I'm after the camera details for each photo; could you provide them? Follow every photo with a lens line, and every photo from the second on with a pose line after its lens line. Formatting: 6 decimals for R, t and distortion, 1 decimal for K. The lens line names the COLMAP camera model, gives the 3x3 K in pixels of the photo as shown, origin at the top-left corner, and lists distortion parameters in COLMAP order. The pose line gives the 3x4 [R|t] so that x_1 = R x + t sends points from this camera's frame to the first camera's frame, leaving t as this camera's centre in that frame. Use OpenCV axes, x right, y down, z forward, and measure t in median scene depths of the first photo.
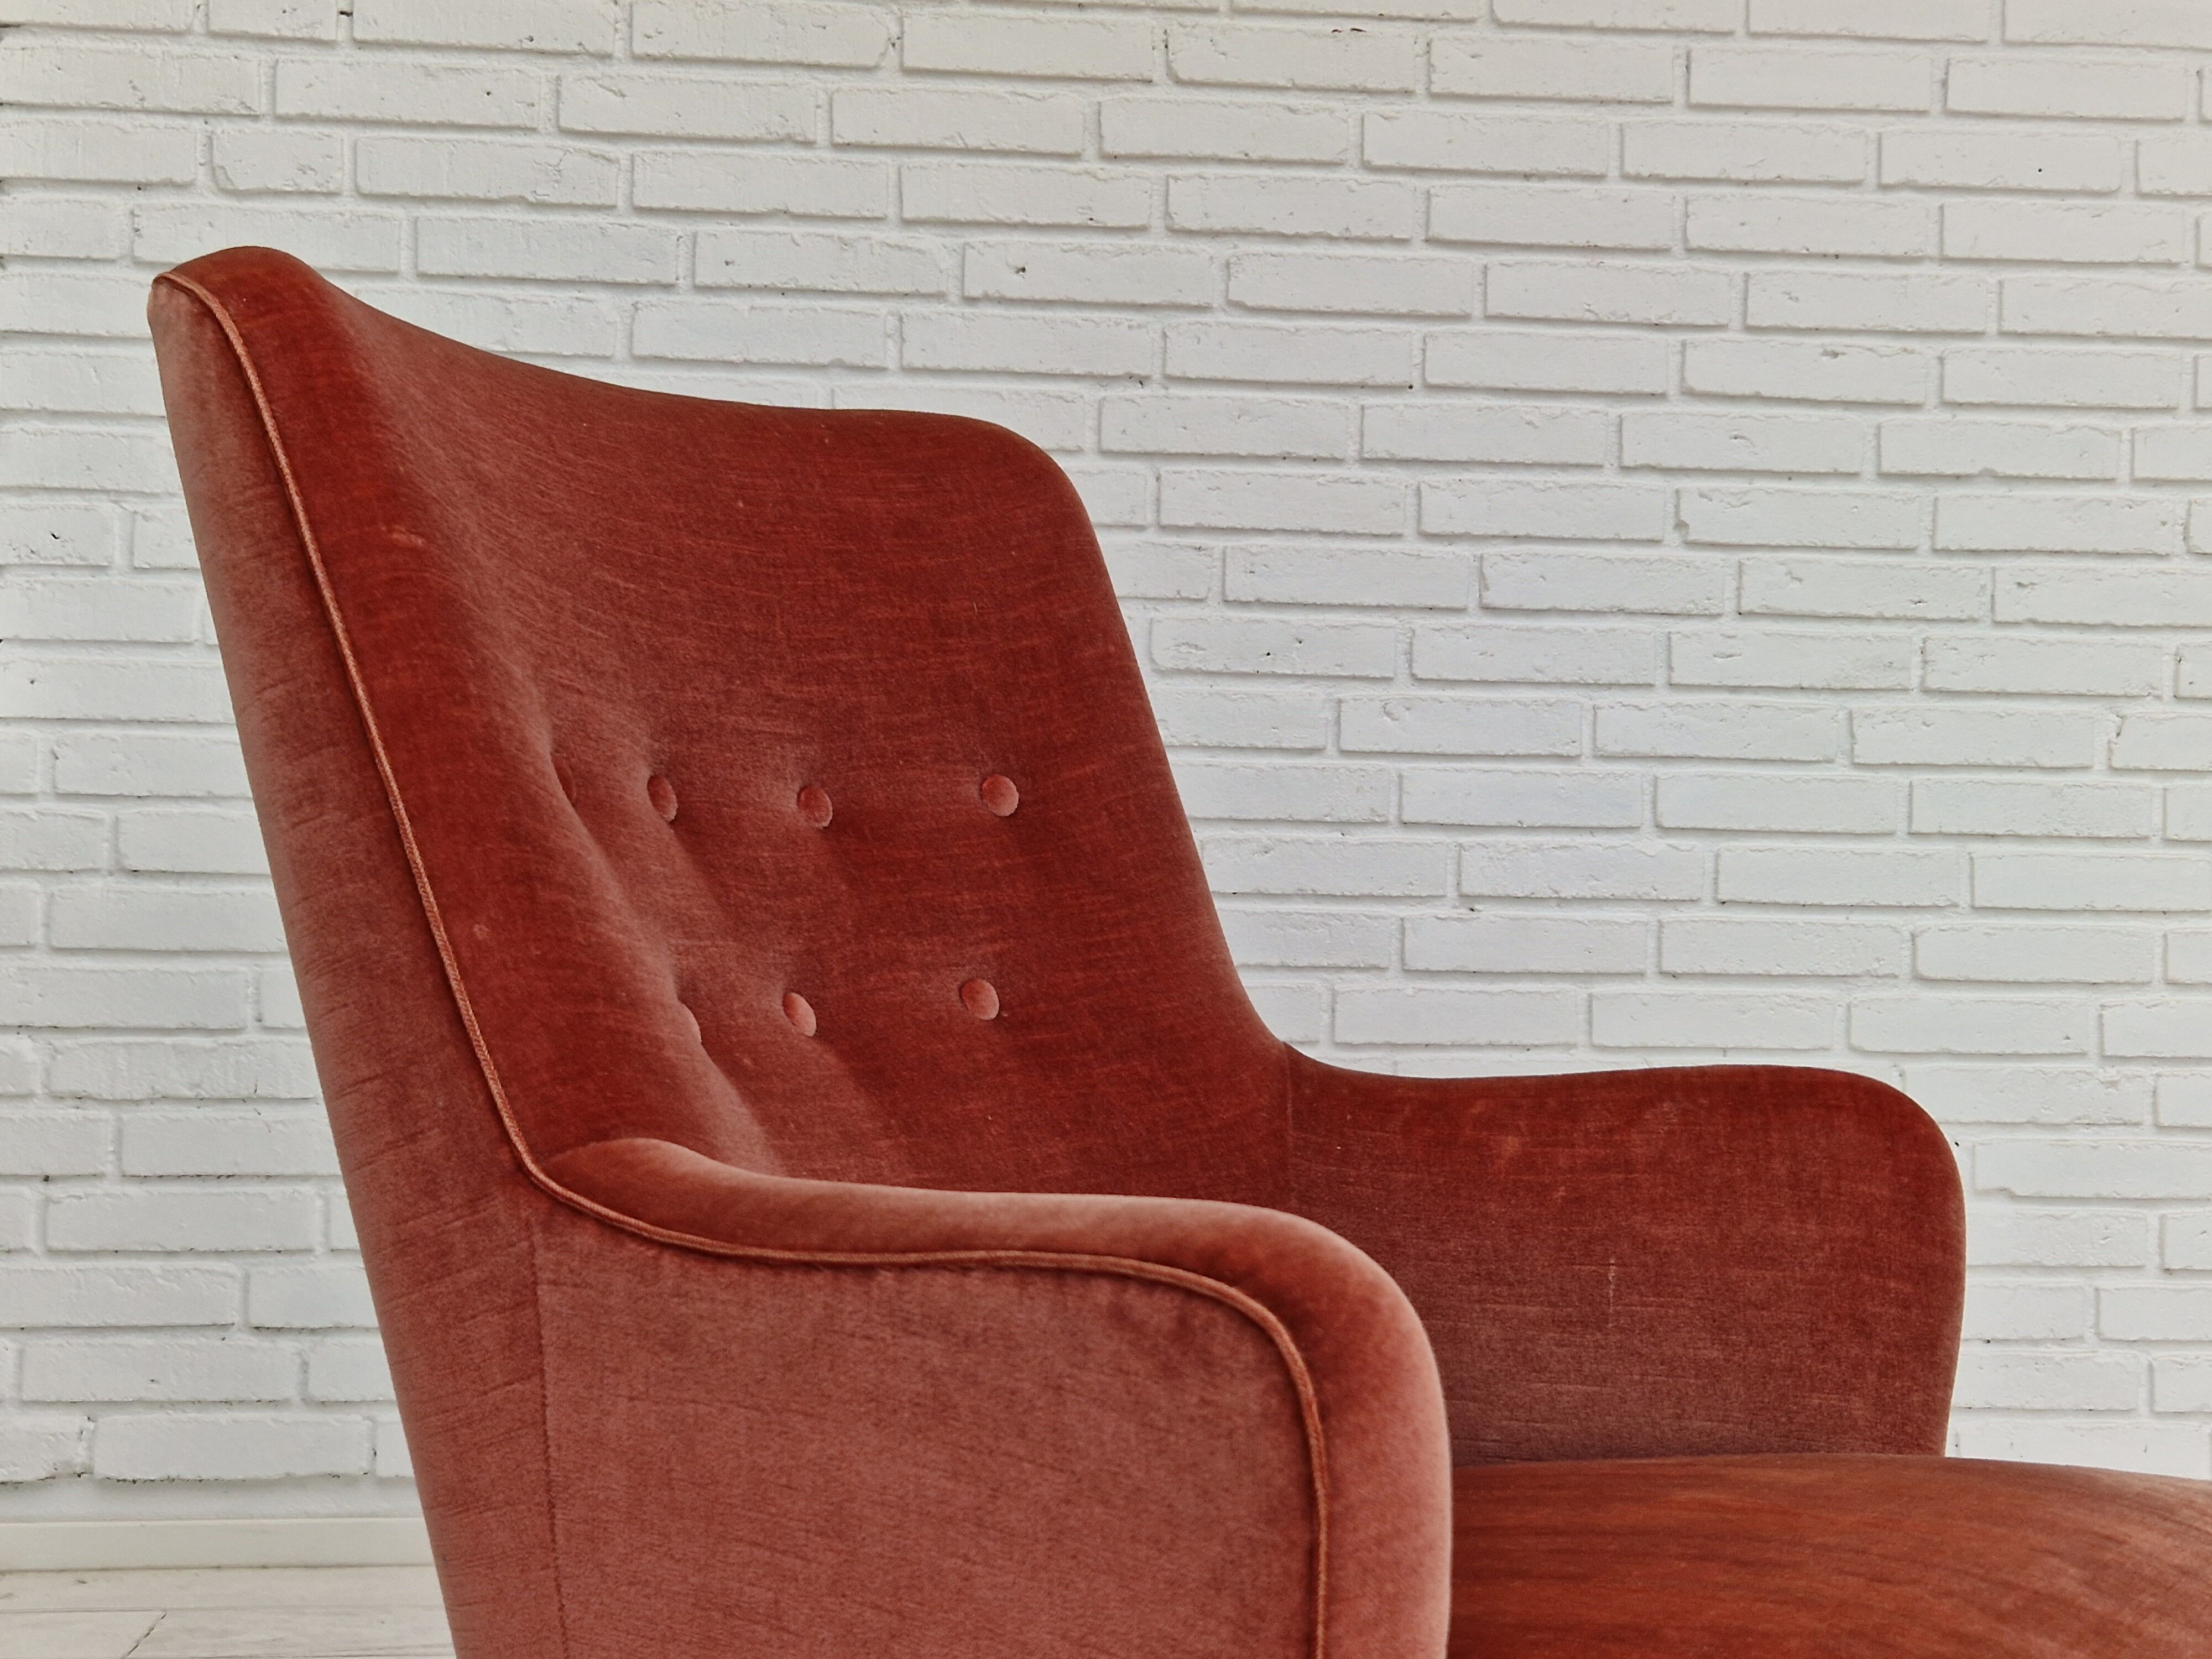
lens RADIAL K [[2825.1, 0, 1113.3], [0, 2825.1, 856.7], [0, 0, 1]] dist [0.115083, -0.138477]
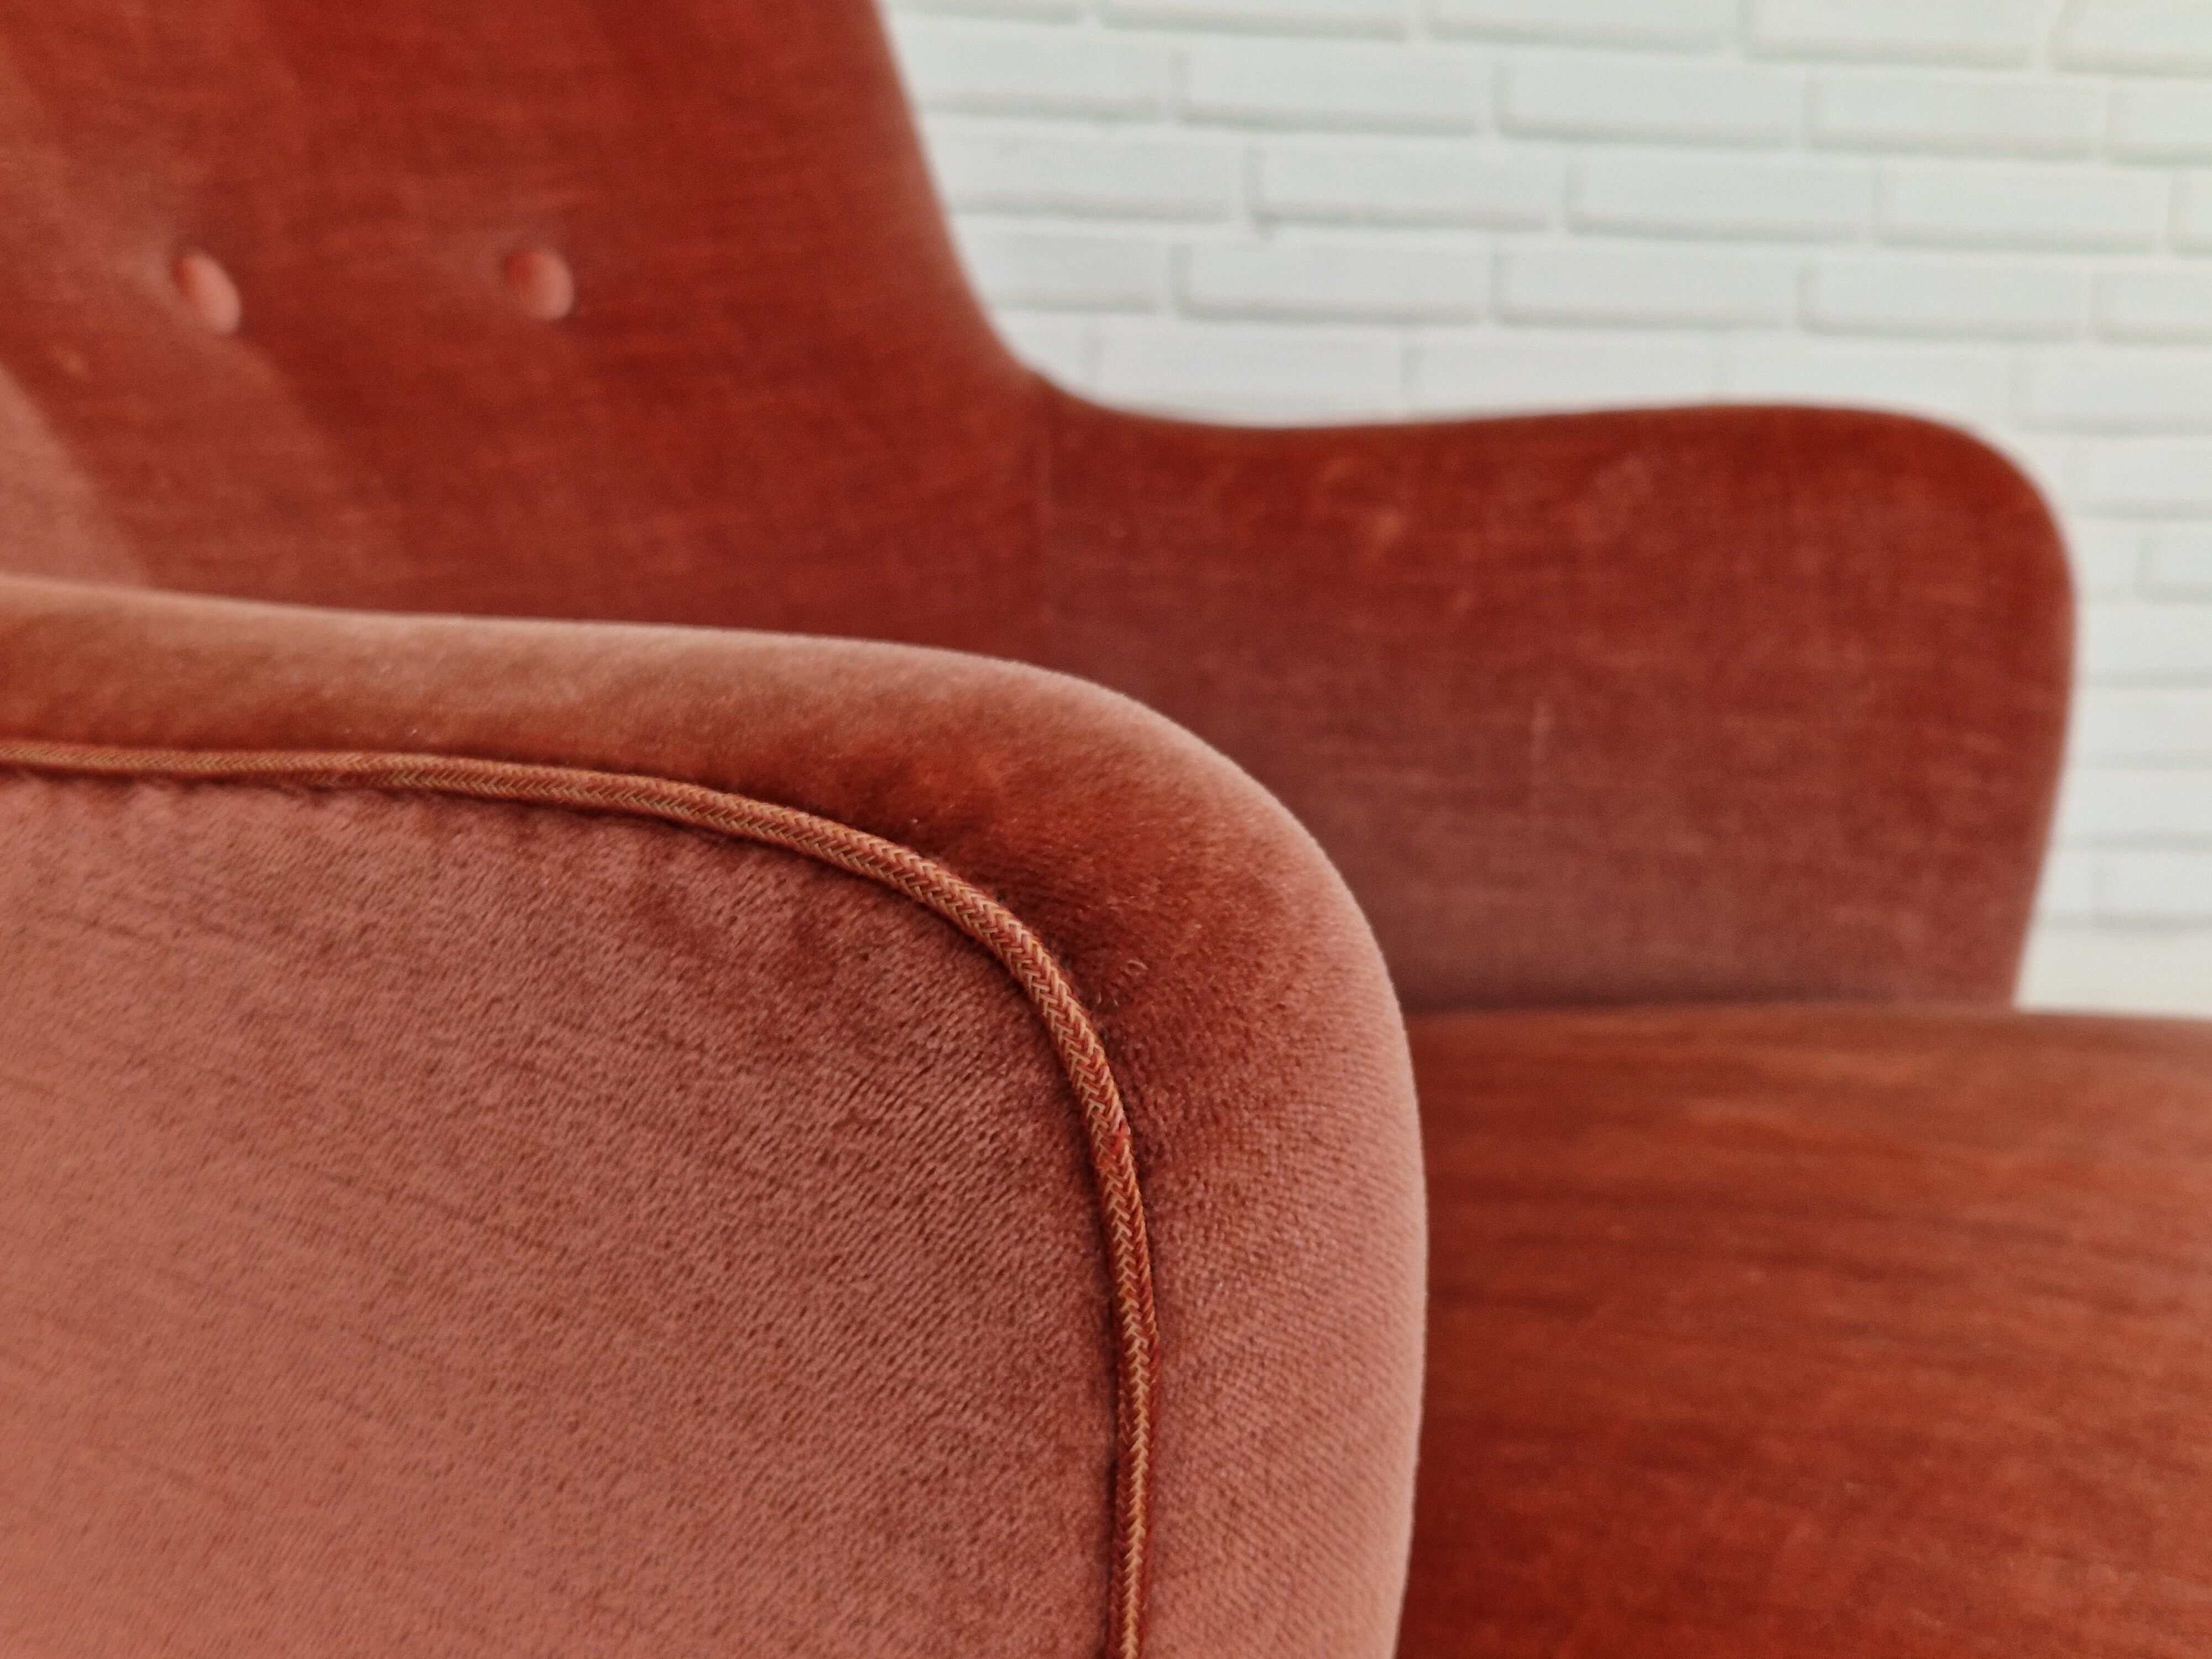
lens RADIAL K [[2878.1, 0, 1183.8], [0, 2878.1, 830.7], [0, 0, 1]] dist [0.092563, -0.057692]
pose [[0.993349, -0.007354, 0.114907, 0.023466], [-0.016078, 0.979321, 0.201670, 0.047718], [-0.114014, -0.202177, 0.972690, 0.442930]]
